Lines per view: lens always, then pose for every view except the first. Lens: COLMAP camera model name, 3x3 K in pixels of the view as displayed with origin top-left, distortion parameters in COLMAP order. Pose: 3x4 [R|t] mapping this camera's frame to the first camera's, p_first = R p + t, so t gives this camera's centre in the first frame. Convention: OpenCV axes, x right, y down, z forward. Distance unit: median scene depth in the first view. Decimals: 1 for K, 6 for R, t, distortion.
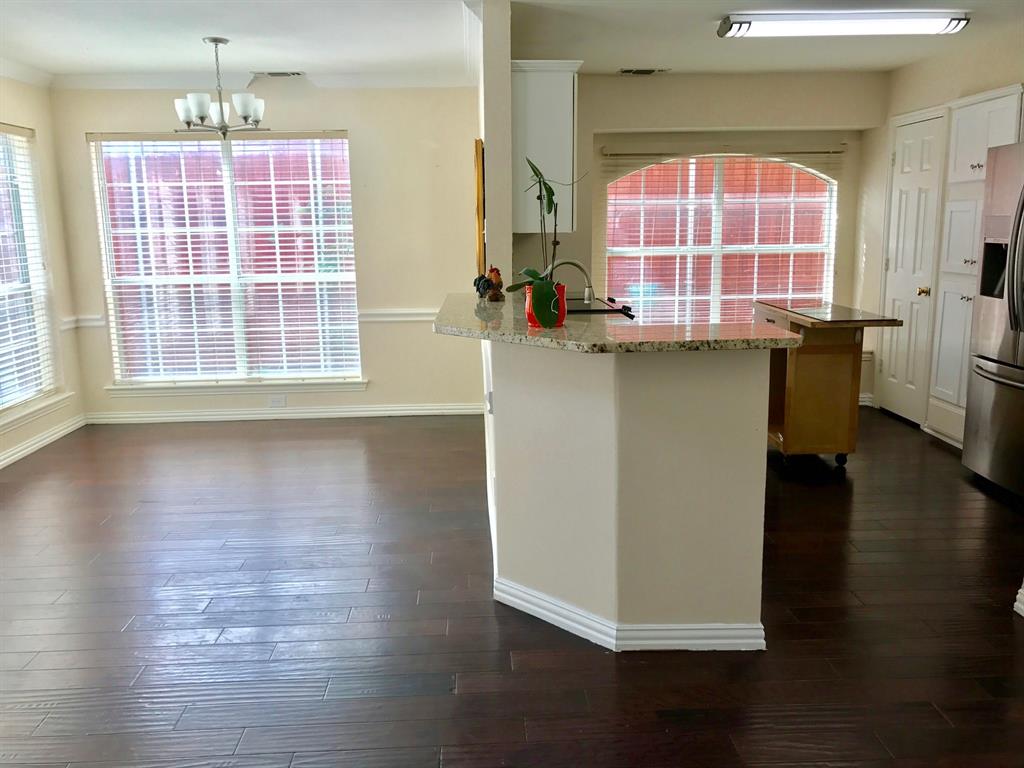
lens RADIAL K [[865.0, 0, 513.2], [0, 865.0, 373.2], [0, 0, 1]] dist [0.034645, -0.016014]
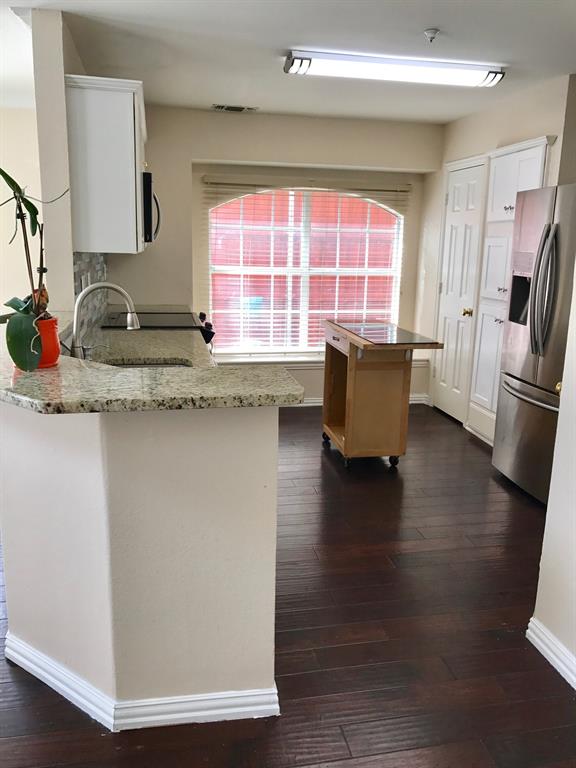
lens RADIAL K [[670.6, 0, 288.0], [0, 670.6, 384.0], [0, 0, 1]] dist [0.044303, 0.000494]
pose [[0.986407, 0.001816, 0.164310, 0.078076], [-0.008001, 0.999283, 0.036993, -0.028244], [-0.164125, -0.037805, 0.985715, 0.128041]]
